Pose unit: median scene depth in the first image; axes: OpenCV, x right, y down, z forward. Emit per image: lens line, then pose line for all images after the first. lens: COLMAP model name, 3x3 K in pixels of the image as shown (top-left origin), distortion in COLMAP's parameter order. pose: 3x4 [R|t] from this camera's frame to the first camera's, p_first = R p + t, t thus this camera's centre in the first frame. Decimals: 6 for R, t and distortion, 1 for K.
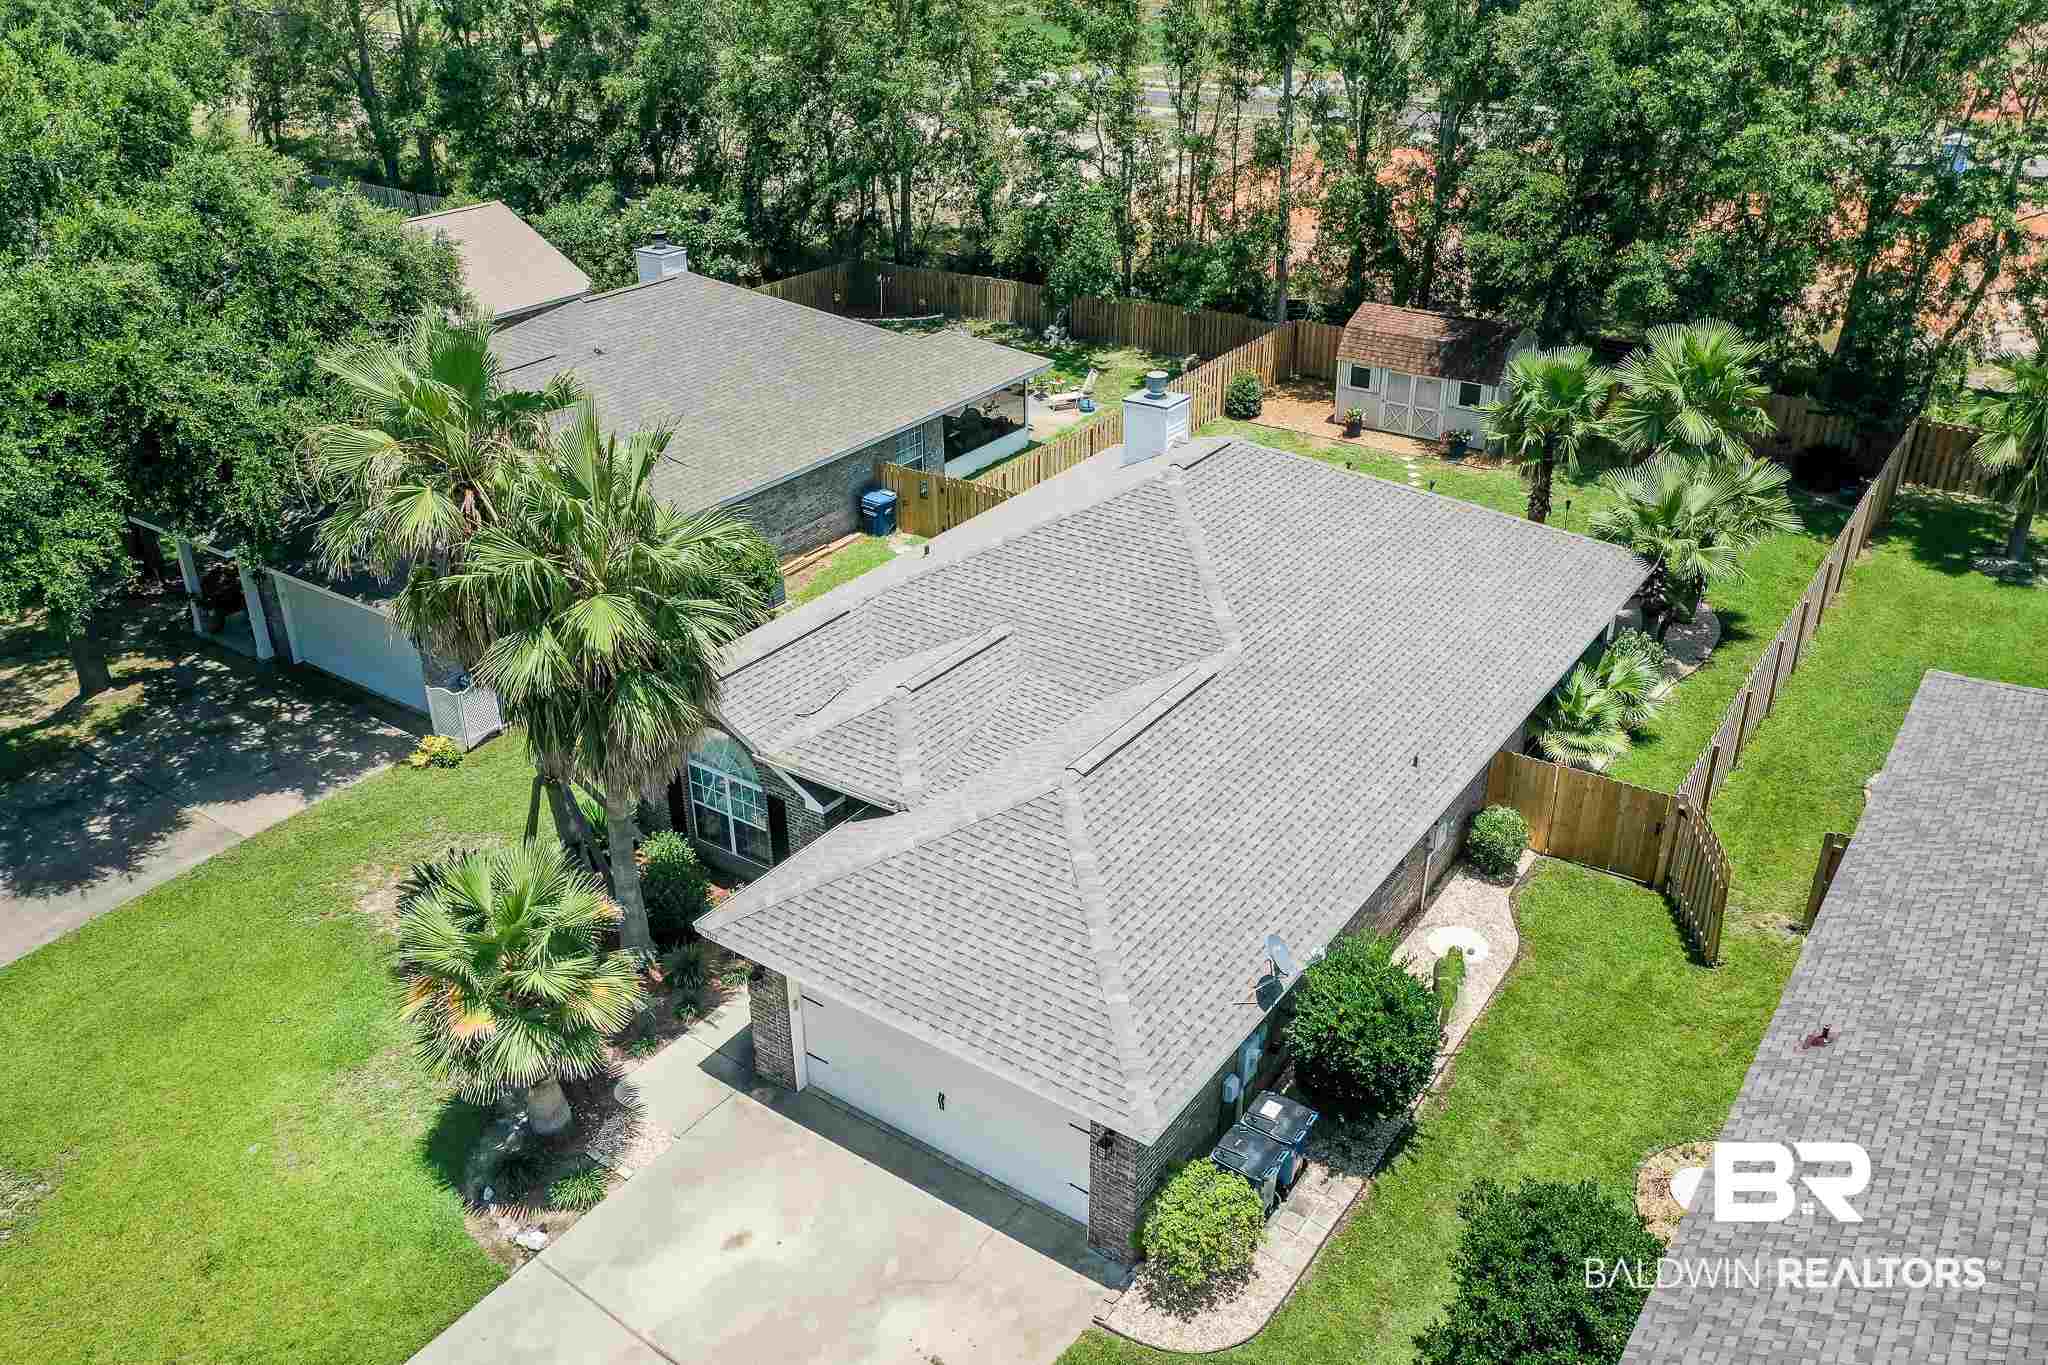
lens RADIAL K [[1620.6, 0, 1026.0], [0, 1620.6, 650.2], [0, 0, 1]] dist [0.002079, -0.003618]
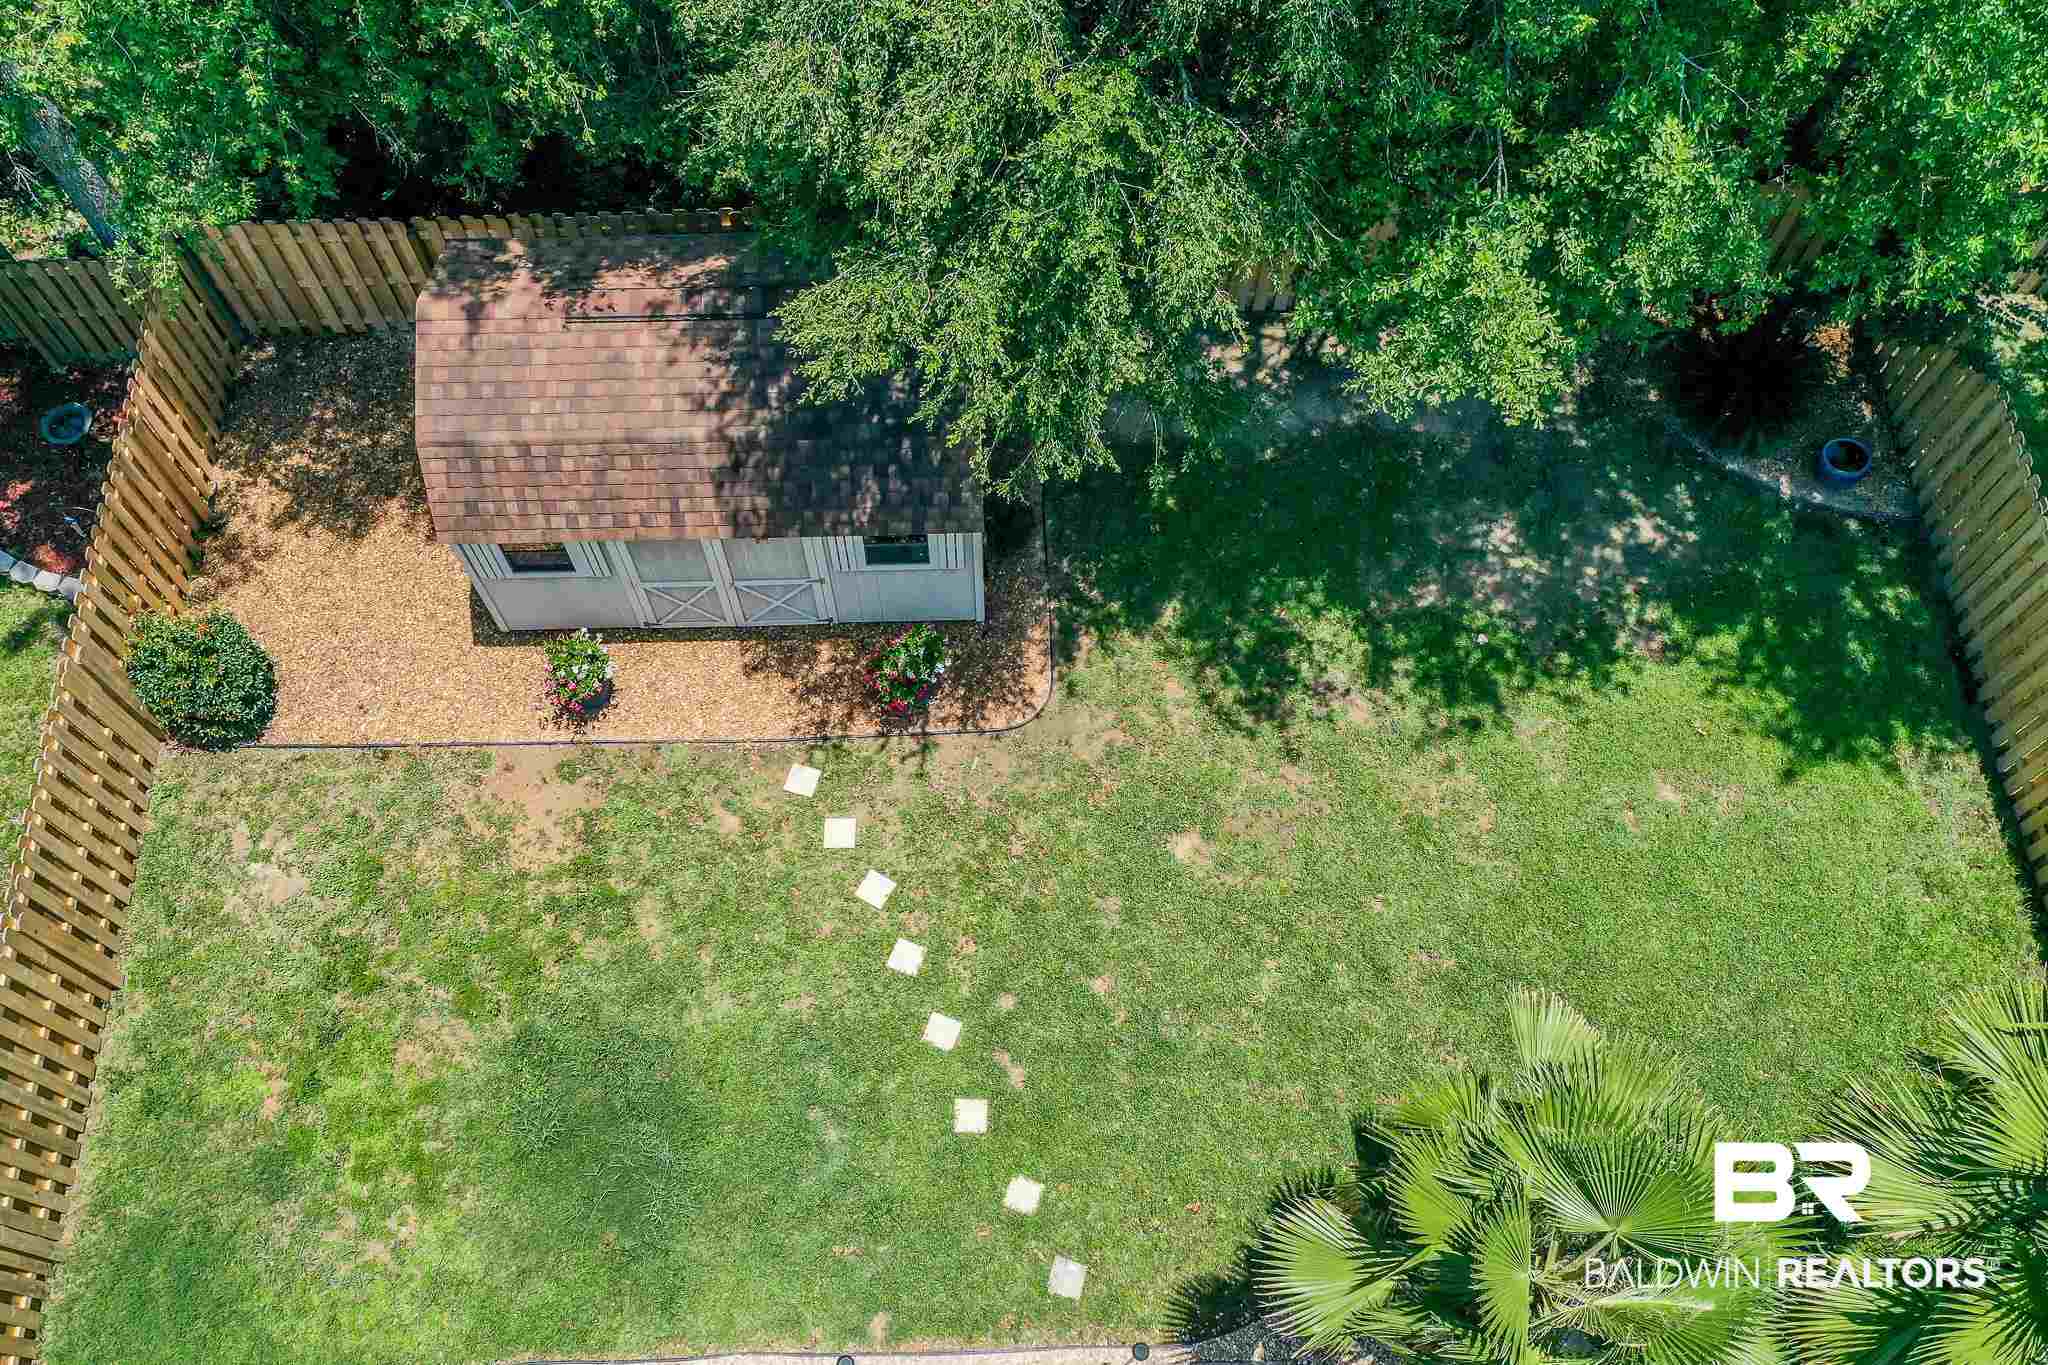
lens RADIAL K [[1699.1, 0, 1024.0], [0, 1699.1, 682.5], [0, 0, 1]] dist [-0.005783, -0.003035]
pose [[0.796676, -0.539325, 0.272830, 0.376907], [0.259842, 0.713177, 0.651046, -0.719091], [-0.545701, -0.447780, 0.708310, 1.474143]]
